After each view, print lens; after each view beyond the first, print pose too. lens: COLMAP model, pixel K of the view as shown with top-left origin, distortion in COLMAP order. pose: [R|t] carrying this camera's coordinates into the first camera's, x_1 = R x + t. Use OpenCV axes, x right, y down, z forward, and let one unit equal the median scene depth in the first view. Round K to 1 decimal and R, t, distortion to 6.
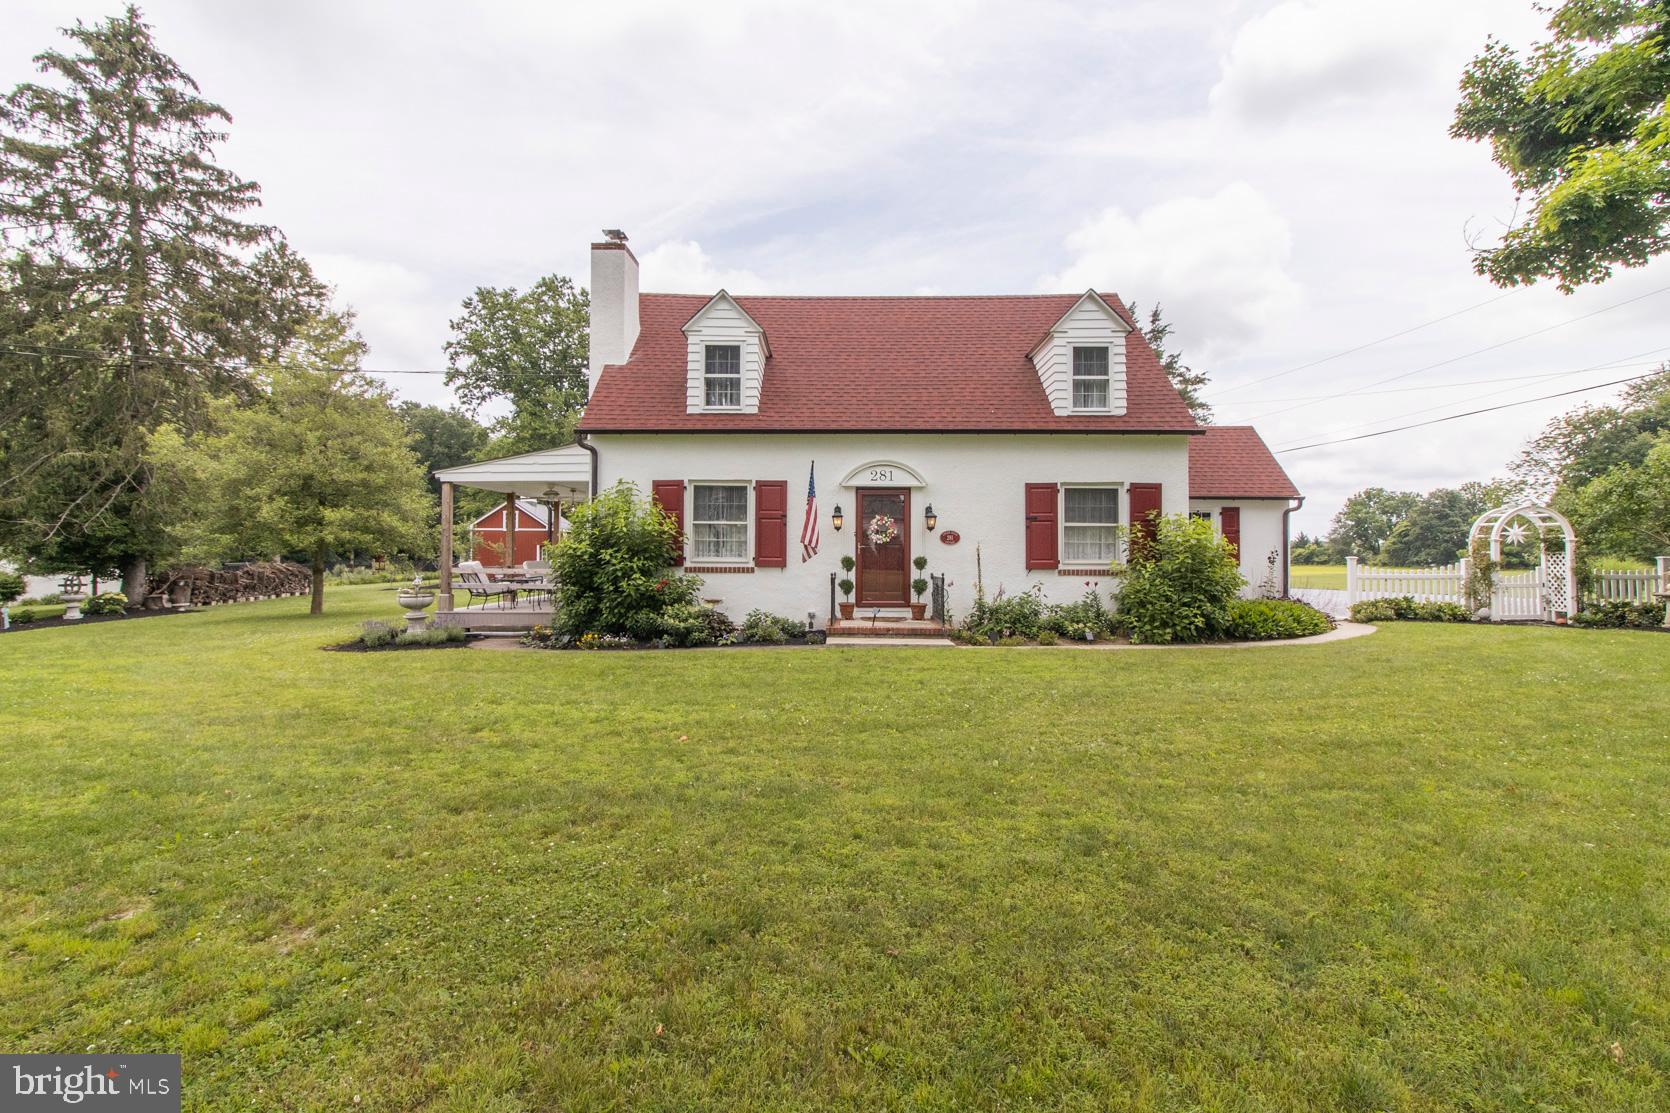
lens RADIAL K [[699.8, 0, 838.7], [0, 699.8, 551.1], [0, 0, 1]] dist [0.030824, -0.000084]
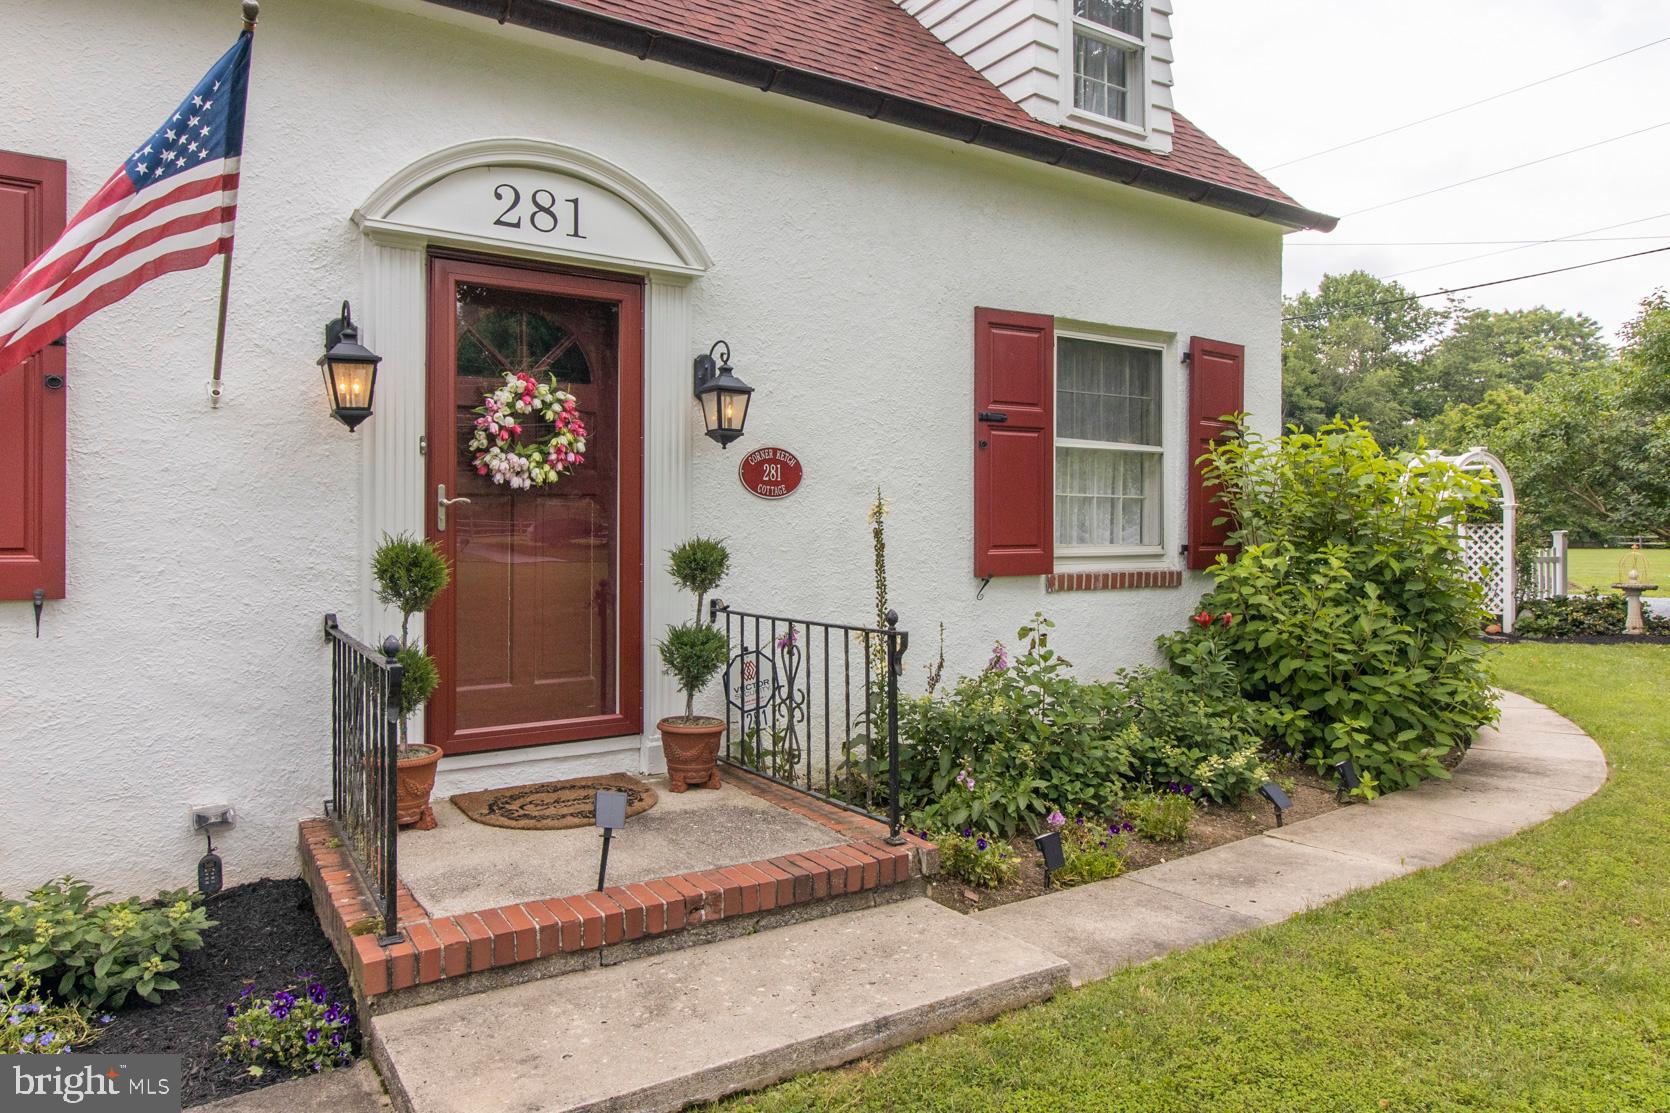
lens RADIAL K [[1090.4, 0, 830.6], [0, 1090.4, 531.4], [0, 0, 1]] dist [-0.008530, -0.002897]
pose [[0.830286, -0.003321, 0.557327, -0.065224], [-0.003928, 0.999923, 0.011811, -0.000667], [-0.557324, -0.011996, 0.830209, 0.620012]]
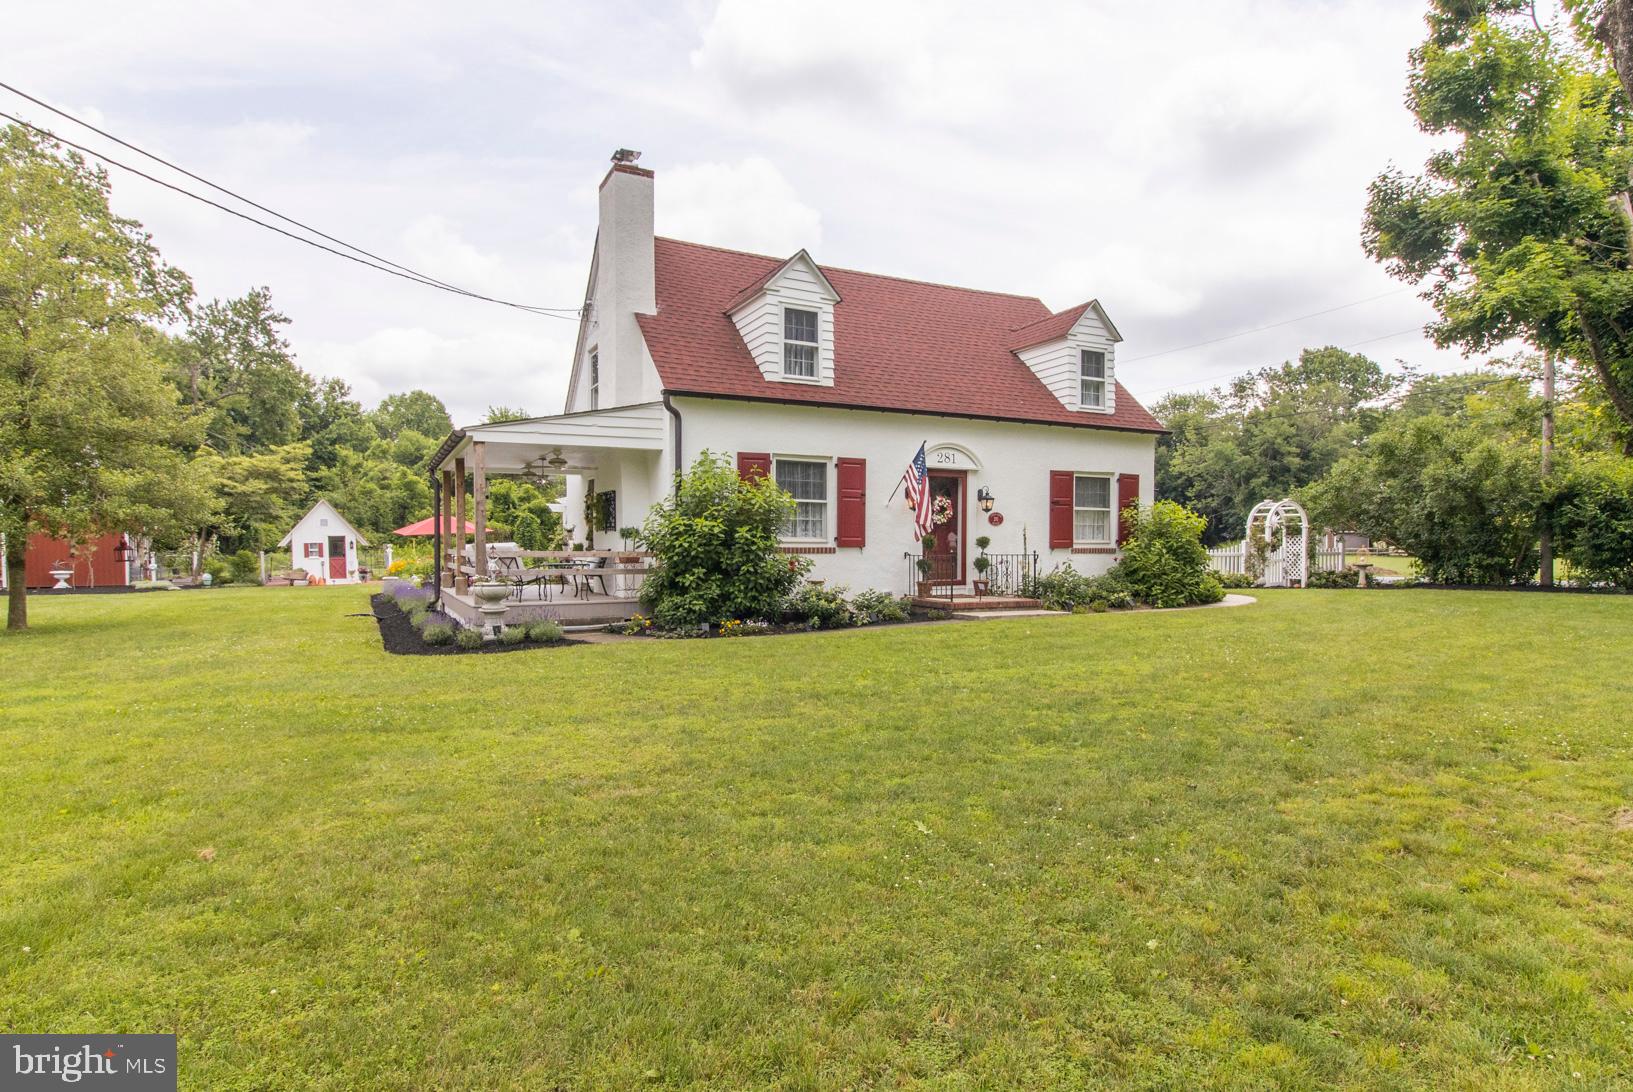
lens RADIAL K [[880.7, 0, 810.9], [0, 880.7, 570.3], [0, 0, 1]] dist [0.002701, 0.000138]
pose [[0.885264, -0.015325, 0.464835, -0.710597], [-0.001963, 0.999325, 0.036686, 0.010042], [-0.465084, -0.033389, 0.884637, -0.056351]]
